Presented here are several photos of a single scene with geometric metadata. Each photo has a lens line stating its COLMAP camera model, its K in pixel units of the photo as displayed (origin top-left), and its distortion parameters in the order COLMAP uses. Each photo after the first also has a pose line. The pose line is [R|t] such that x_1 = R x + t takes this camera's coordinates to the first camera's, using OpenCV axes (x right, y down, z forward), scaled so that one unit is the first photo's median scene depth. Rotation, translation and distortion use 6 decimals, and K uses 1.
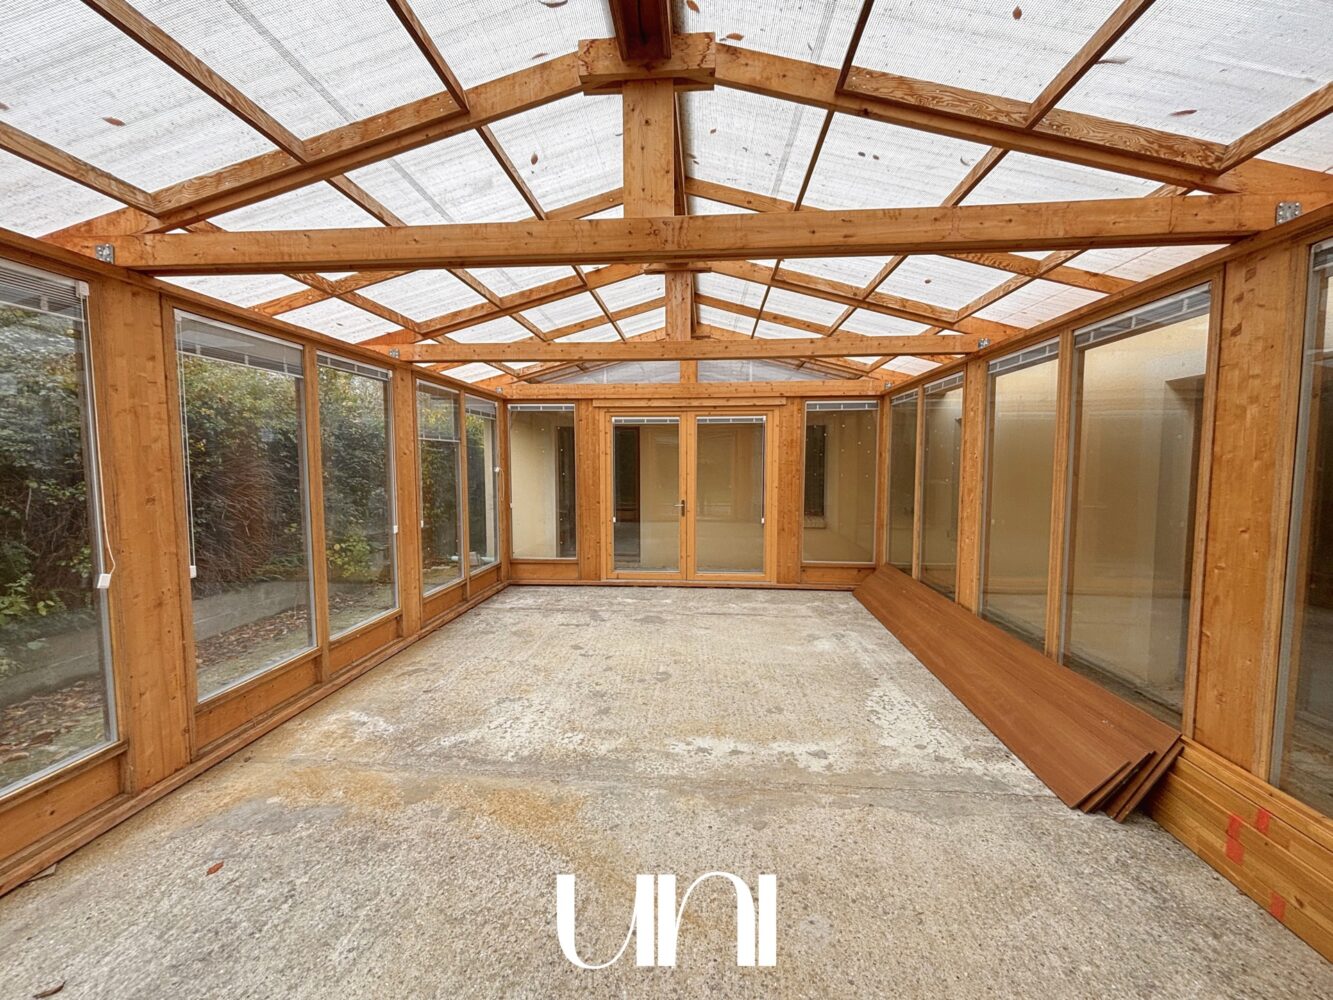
lens RADIAL K [[538.3, 0, 663.0], [0, 538.3, 500.7], [0, 0, 1]] dist [0.006400, -0.002524]
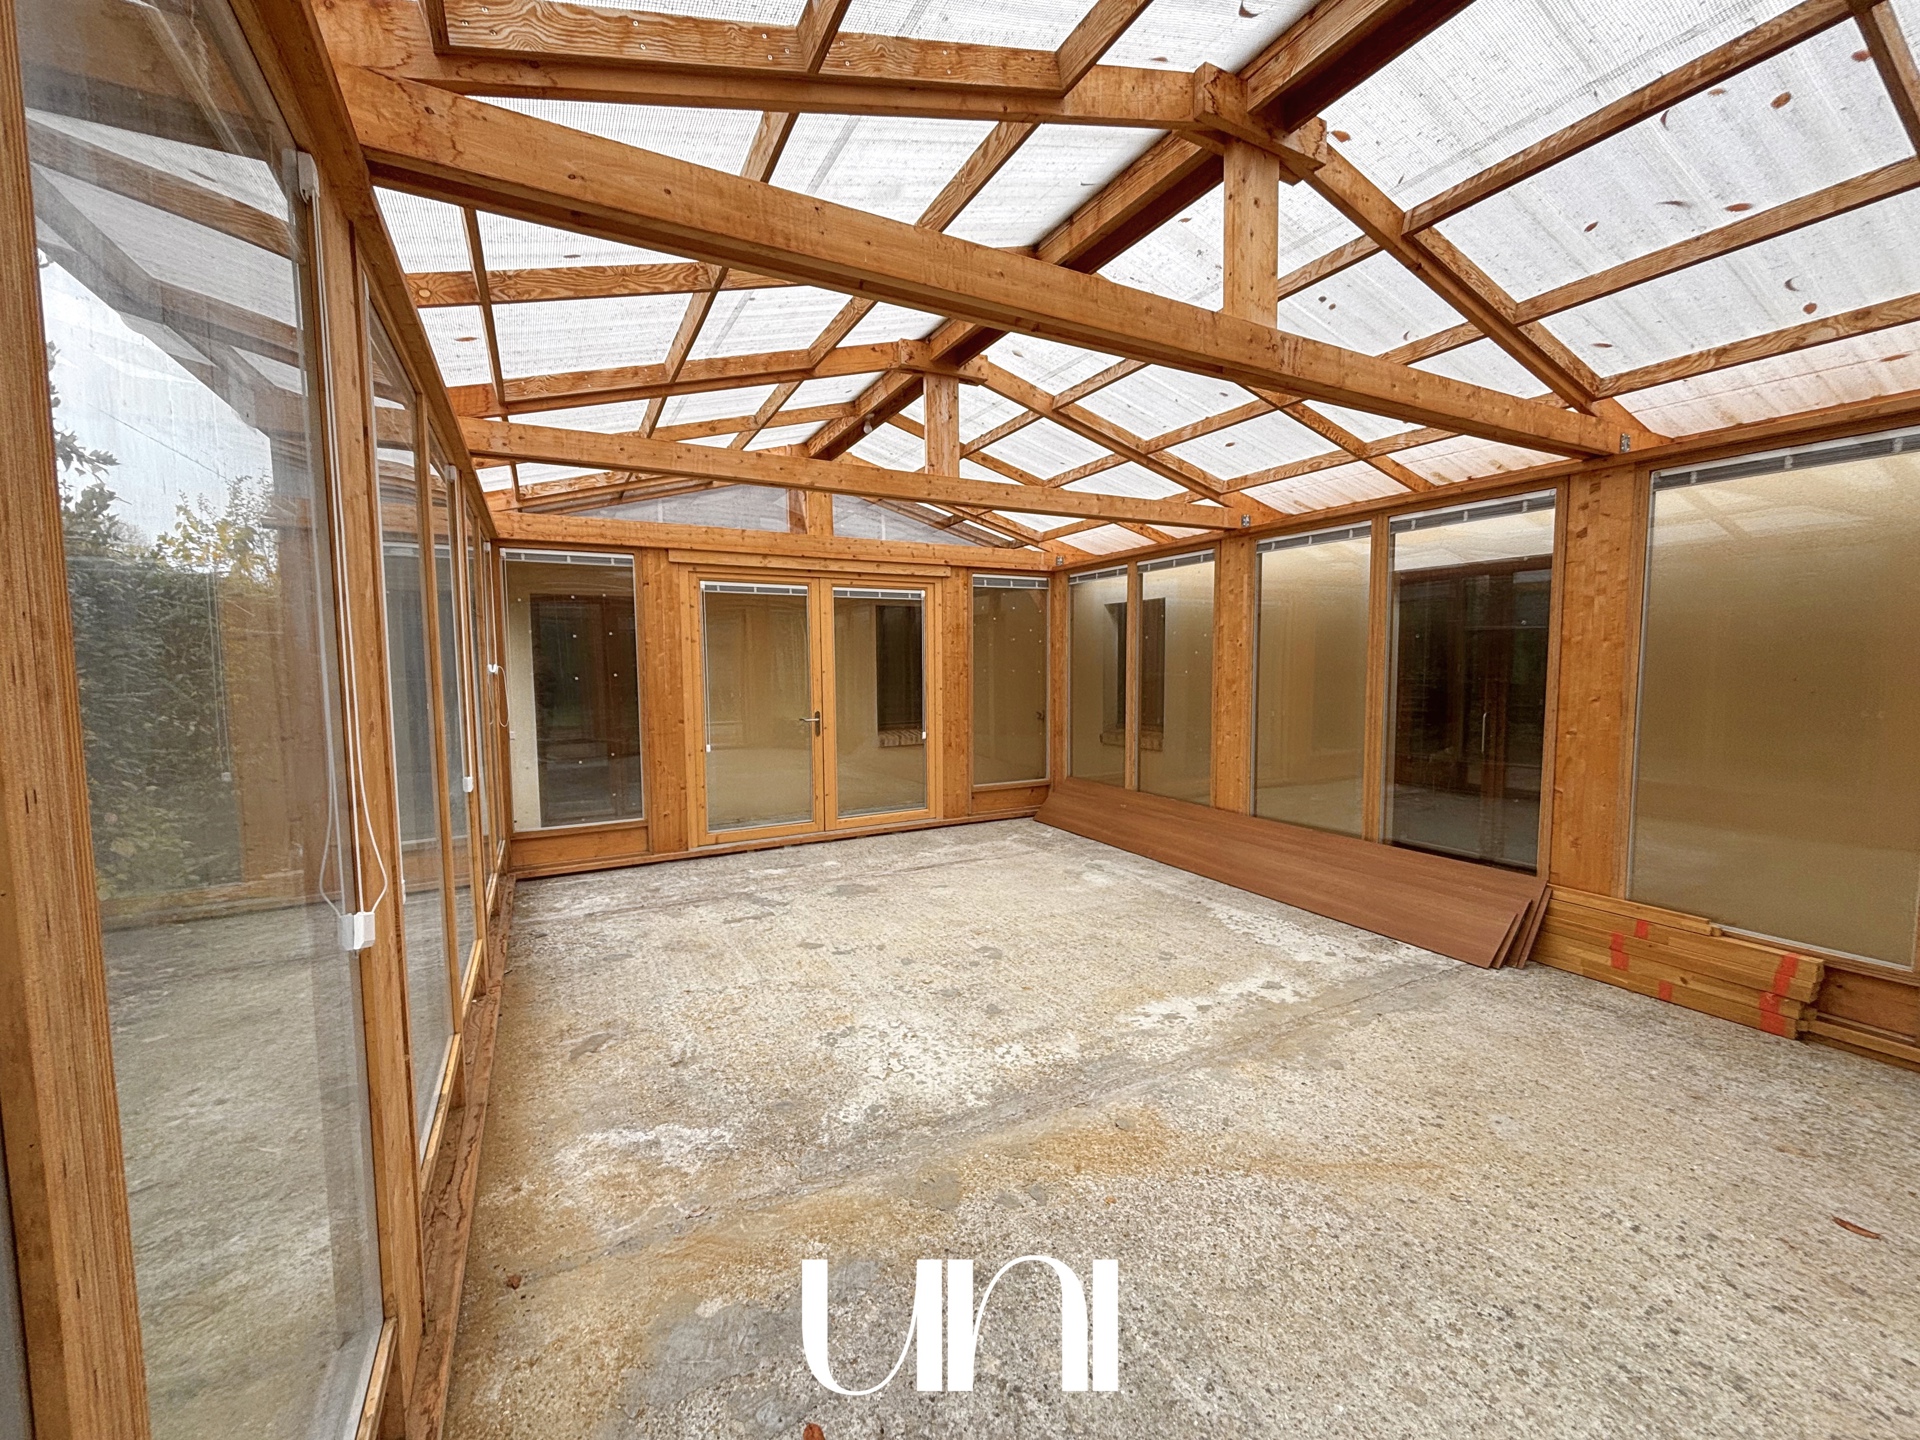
lens RADIAL K [[775.4, 0, 961.0], [0, 775.4, 719.8], [0, 0, 1]] dist [0.006400, -0.002524]
pose [[0.839440, -0.047602, 0.541363, -0.730527], [0.046308, 0.998799, 0.016018, 0.004786], [-0.541475, 0.011623, 0.840636, 0.210857]]
